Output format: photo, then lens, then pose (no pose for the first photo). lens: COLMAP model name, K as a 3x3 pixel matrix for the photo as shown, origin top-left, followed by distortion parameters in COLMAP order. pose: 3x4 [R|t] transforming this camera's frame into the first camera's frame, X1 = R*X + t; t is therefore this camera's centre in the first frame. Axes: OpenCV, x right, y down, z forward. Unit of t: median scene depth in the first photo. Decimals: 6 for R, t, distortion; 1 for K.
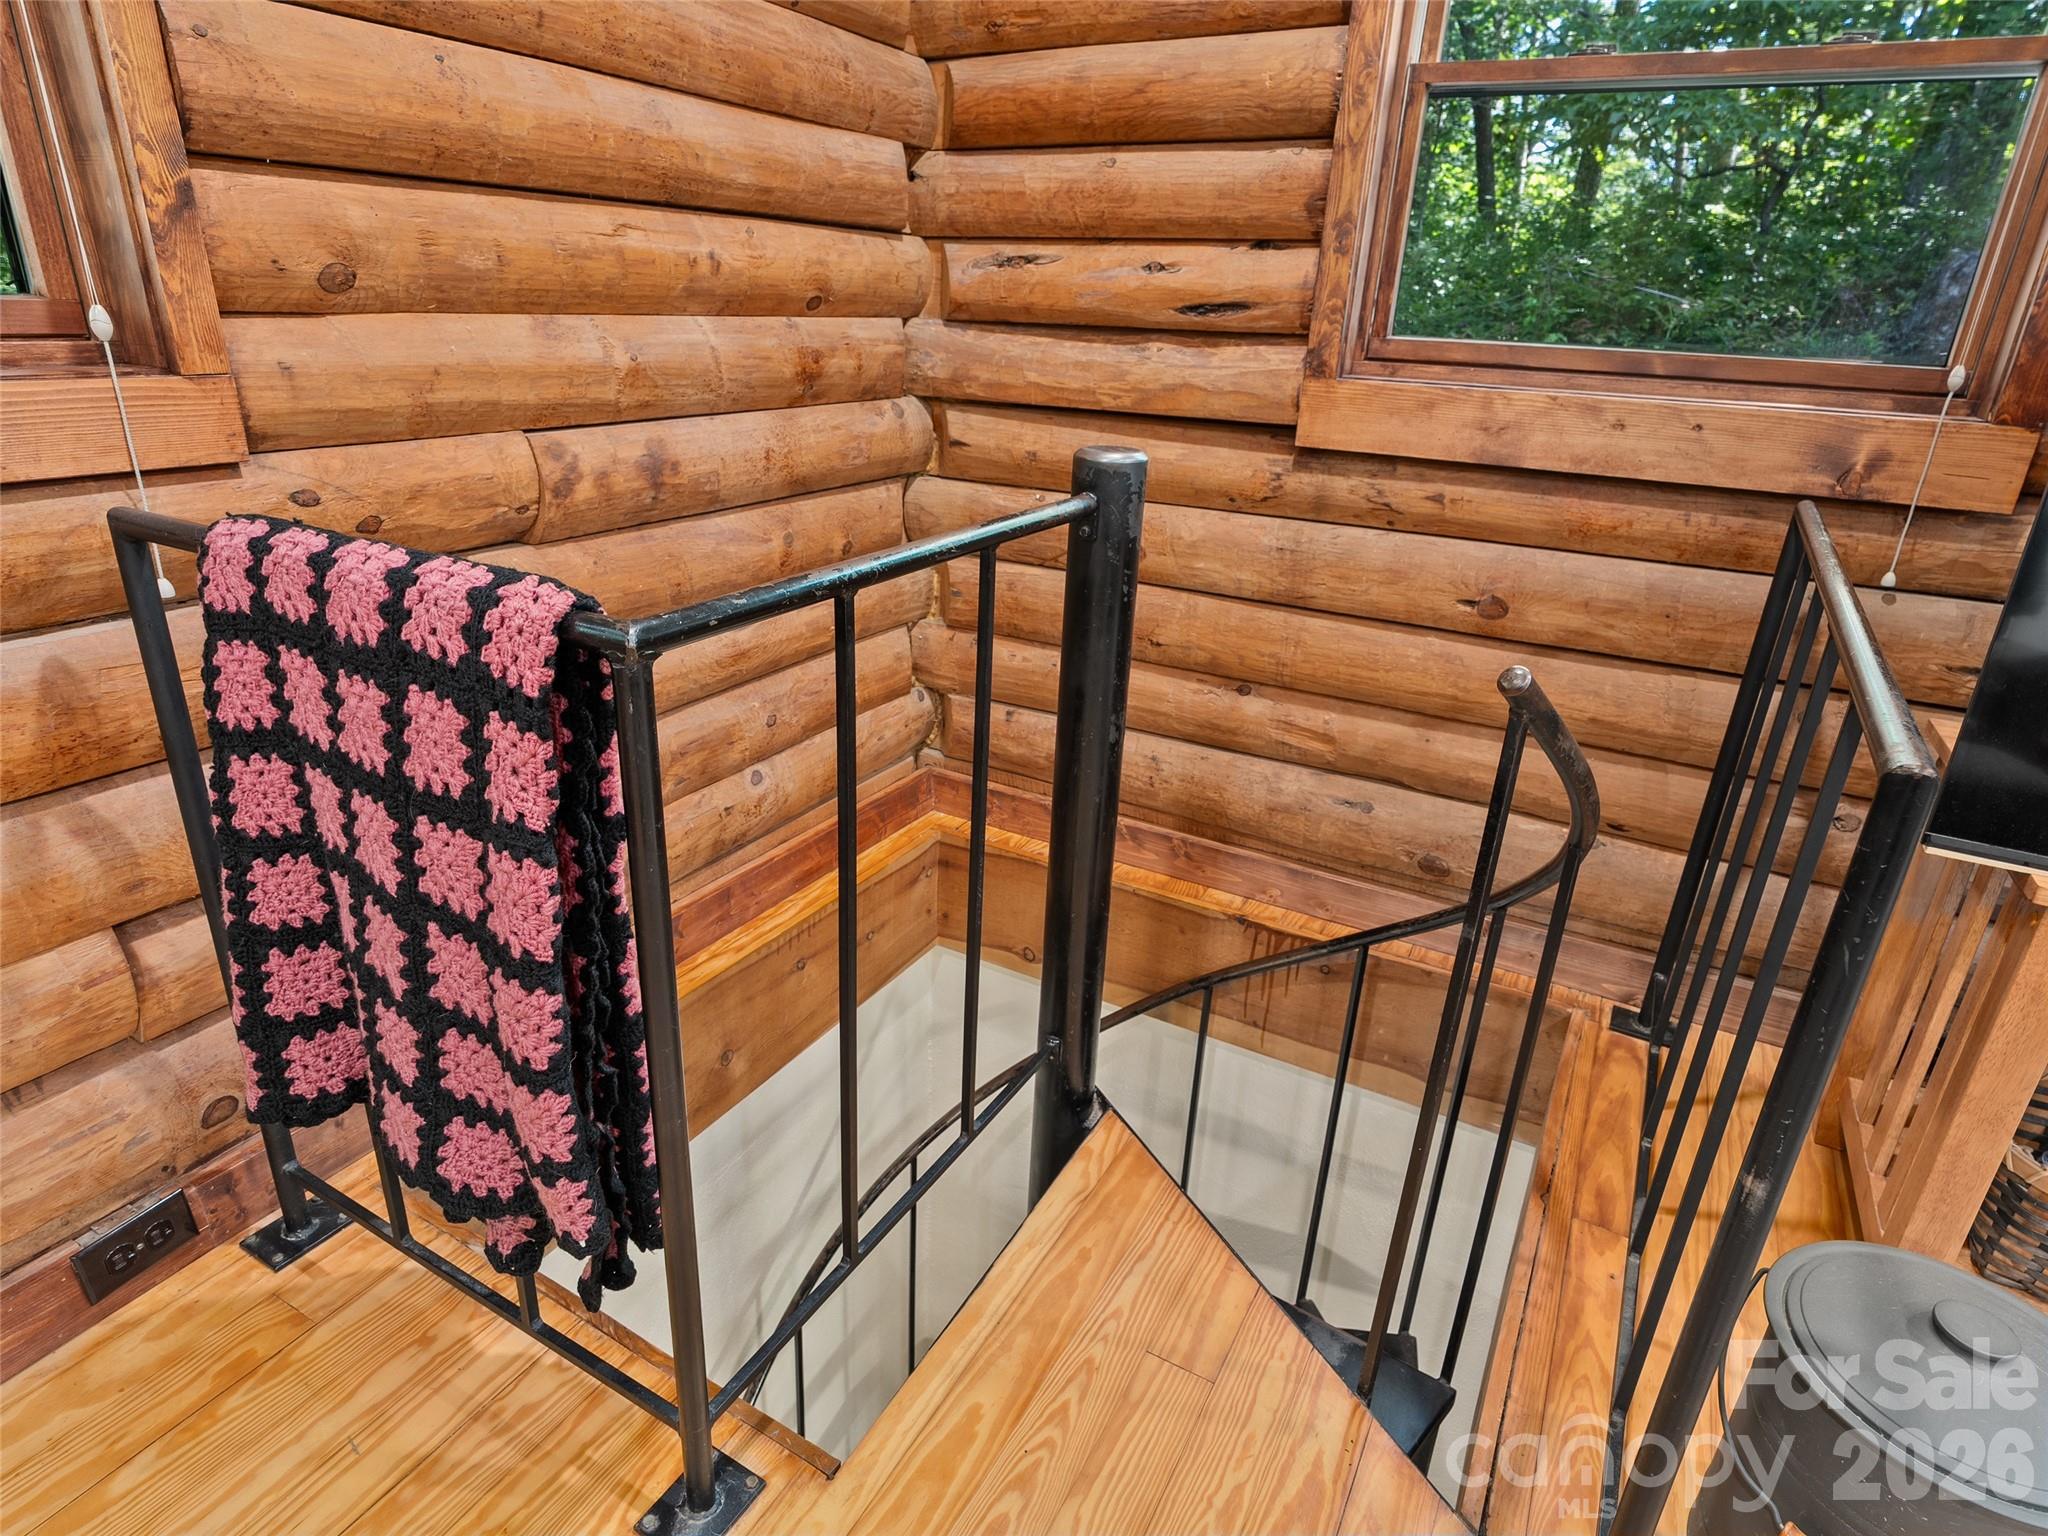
lens RADIAL K [[1147.5, 0, 1019.9], [0, 1147.5, 762.9], [0, 0, 1]] dist [-0.003423, -0.000437]
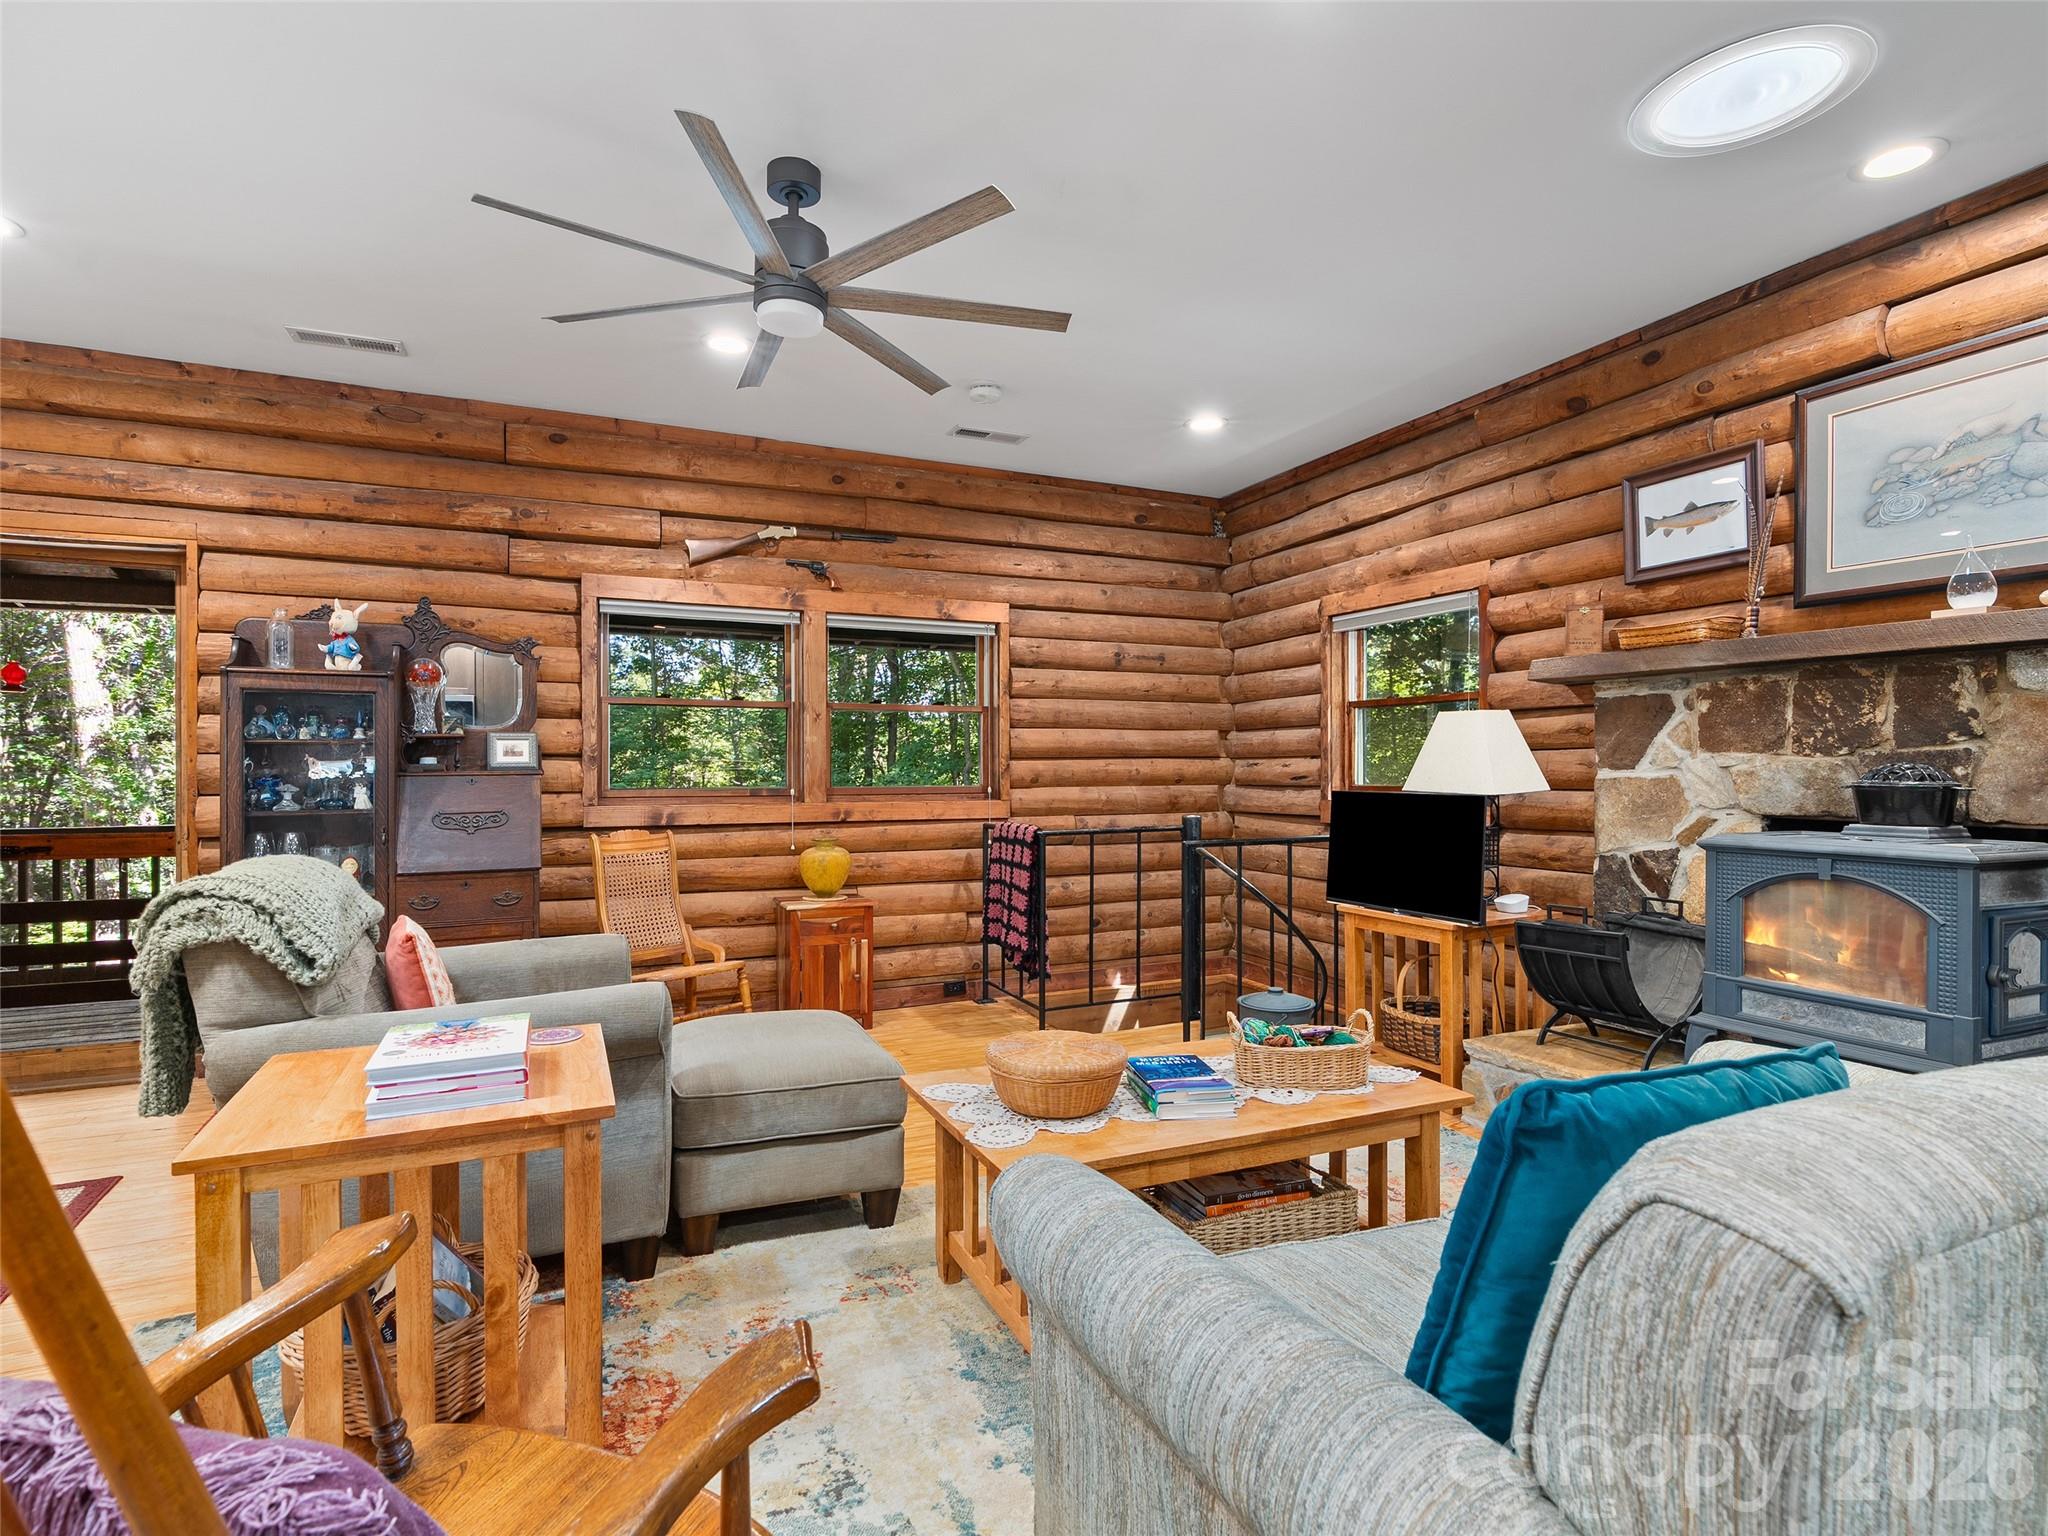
lens RADIAL K [[1039.4, 0, 1016.9], [0, 1039.4, 765.3], [0, 0, 1]] dist [-0.006873, -0.001099]
pose [[0.798117, -0.044144, -0.600883, 1.351554], [-0.192953, 0.926059, -0.324320, 0.644242], [0.570770, 0.374788, 0.730586, -1.529383]]
